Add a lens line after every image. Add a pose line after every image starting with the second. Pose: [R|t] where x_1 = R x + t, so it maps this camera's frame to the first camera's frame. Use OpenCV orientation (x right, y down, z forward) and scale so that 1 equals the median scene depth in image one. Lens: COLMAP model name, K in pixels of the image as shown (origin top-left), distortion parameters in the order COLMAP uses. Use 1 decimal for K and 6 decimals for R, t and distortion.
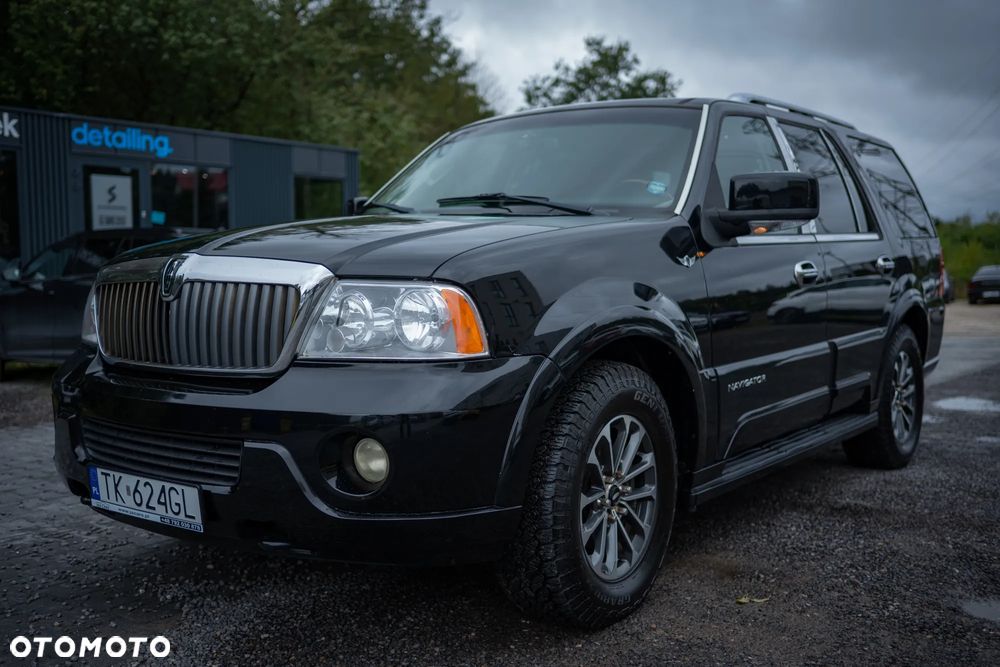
lens RADIAL K [[988.1, 0, 499.0], [0, 988.1, 334.9], [0, 0, 1]] dist [0.055071, 0.000000]
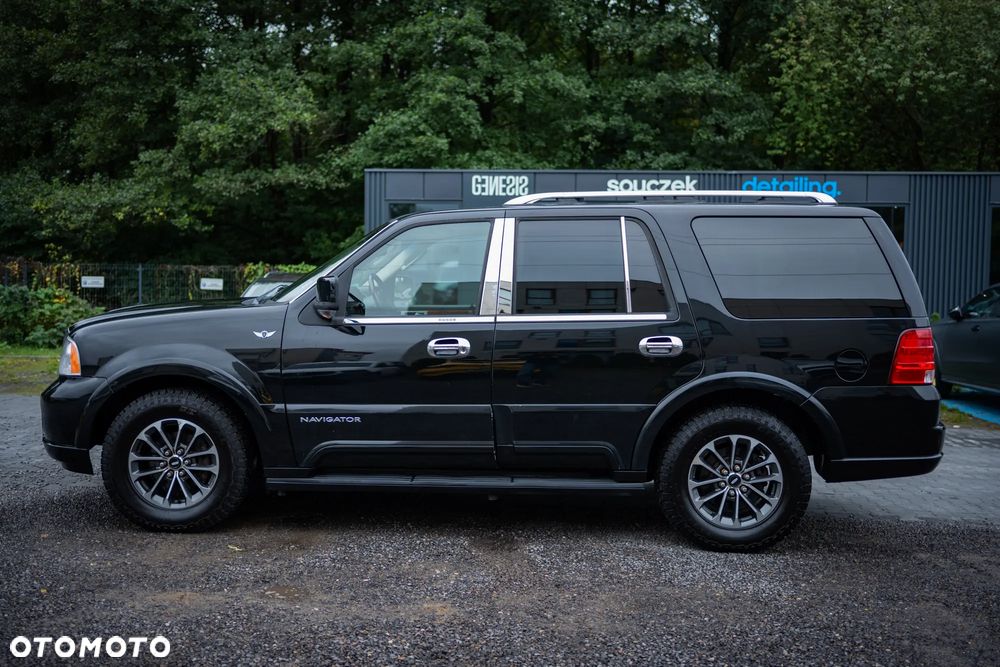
lens RADIAL K [[988.1, 0, 501.4], [0, 988.1, 331.0], [0, 0, 1]] dist [0.055071, 0.000000]
pose [[0.541652, 0.073561, -0.837378, 2.133562], [-0.084546, 0.995880, 0.032796, -0.205942], [0.836340, 0.053033, 0.545640, 0.540911]]
